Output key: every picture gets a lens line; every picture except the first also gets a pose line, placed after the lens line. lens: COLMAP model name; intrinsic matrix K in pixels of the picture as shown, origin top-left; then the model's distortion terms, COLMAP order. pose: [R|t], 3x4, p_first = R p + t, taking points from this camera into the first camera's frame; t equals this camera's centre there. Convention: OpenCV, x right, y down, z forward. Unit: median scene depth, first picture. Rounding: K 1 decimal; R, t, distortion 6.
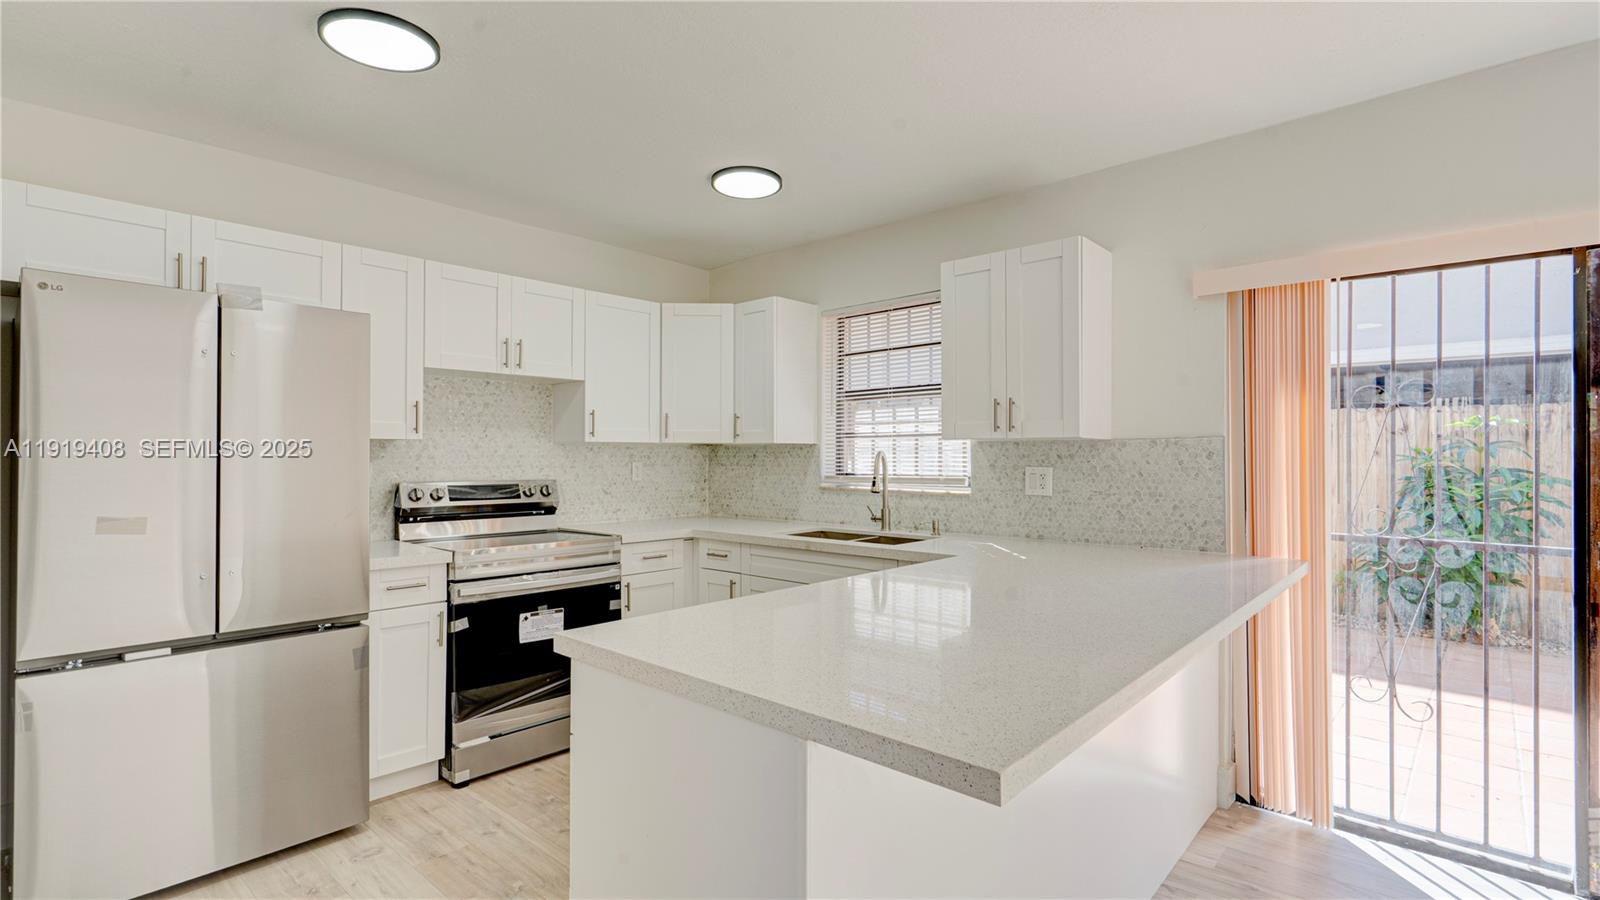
lens RADIAL K [[736.0, 0, 808.7], [0, 736.0, 454.8], [0, 0, 1]] dist [-0.000088, 0.000050]
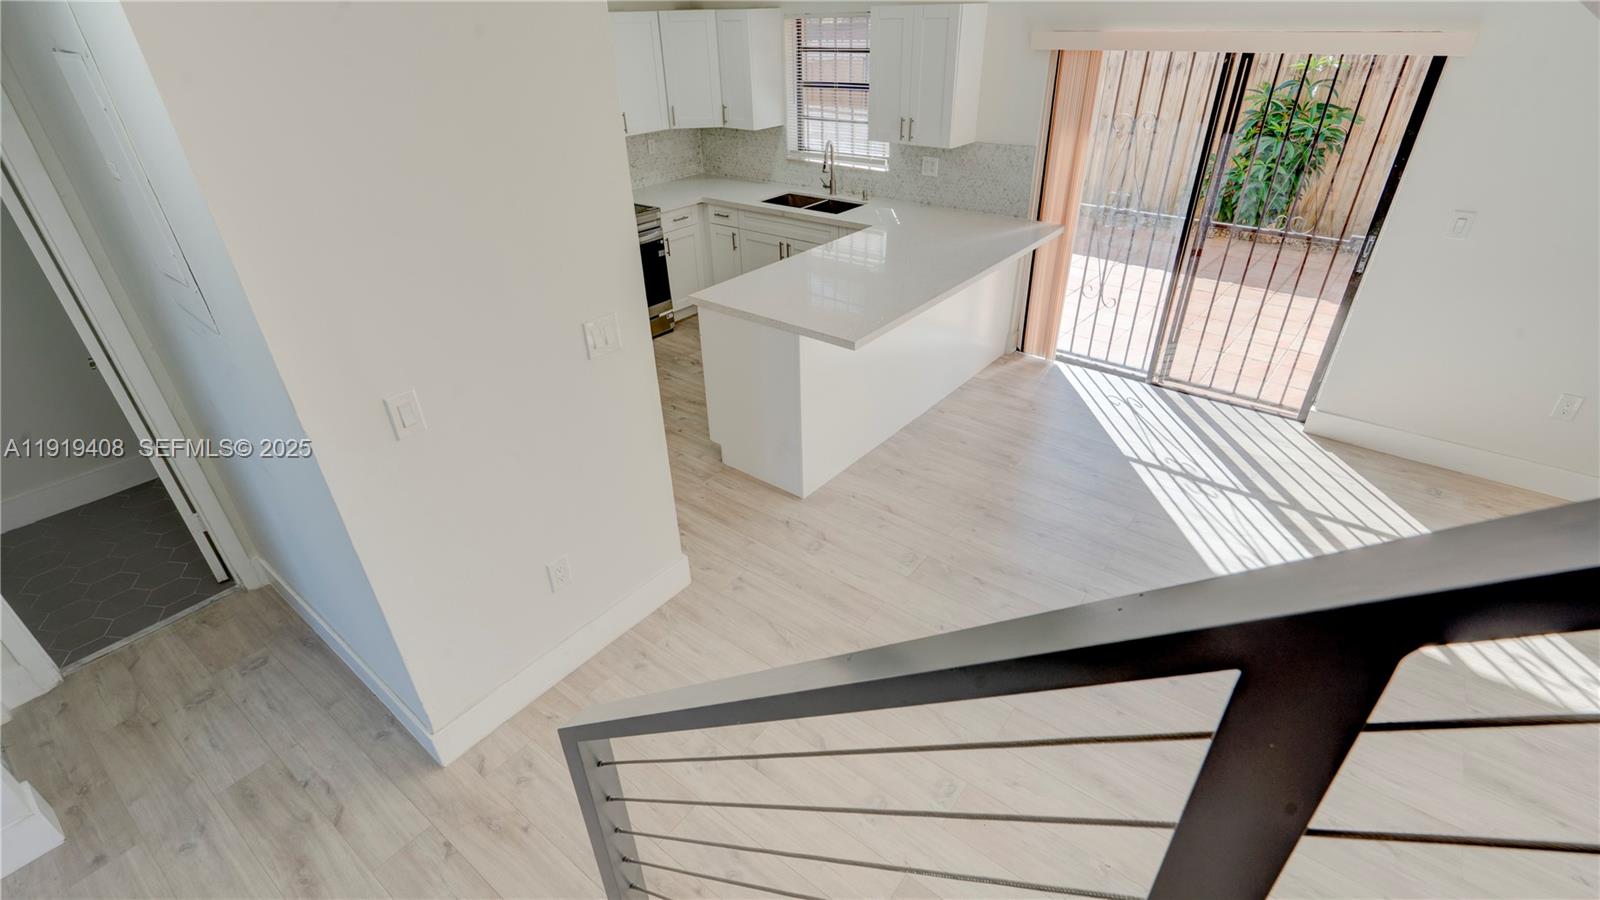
lens RADIAL K [[744.9, 0, 802.2], [0, 744.9, 438.4], [0, 0, 1]] dist [0.000454, 0.000195]
pose [[0.998131, -0.048519, 0.037161, -0.040540], [0.023125, 0.862678, 0.505225, -0.252402], [-0.056571, -0.503422, 0.862187, -0.591079]]
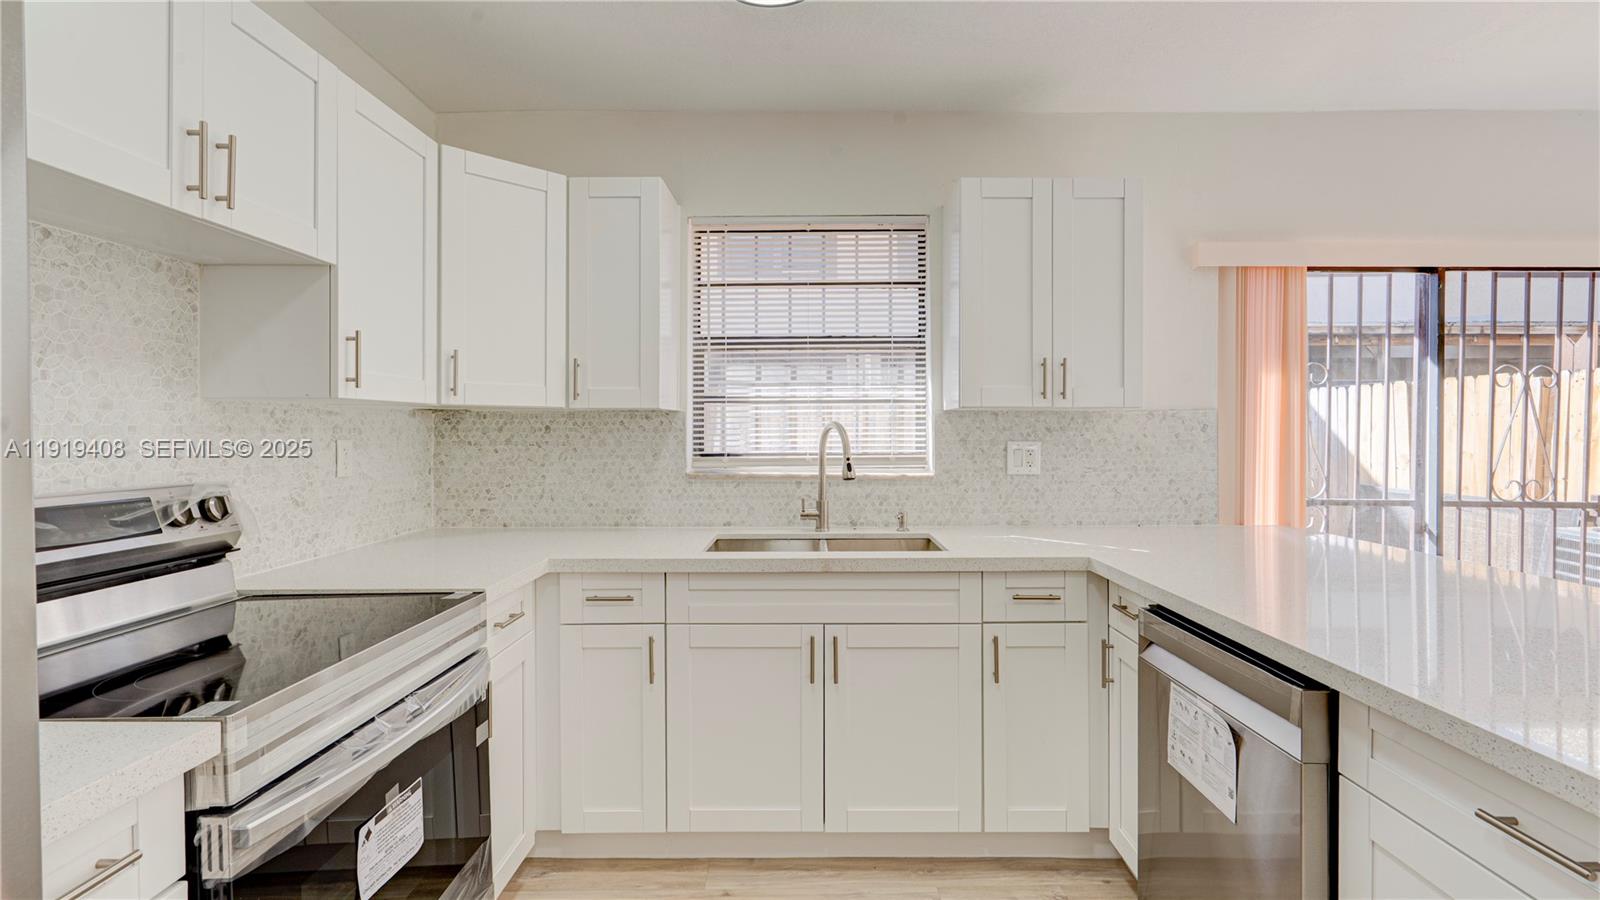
lens RADIAL K [[744.9, 0, 802.2], [0, 744.9, 438.4], [0, 0, 1]] dist [0.000454, 0.000195]
pose [[0.744320, -0.008237, 0.667772, -0.431531], [-0.000802, 0.999912, 0.013228, 0.001467], [-0.667822, -0.010382, 0.744248, 0.491935]]
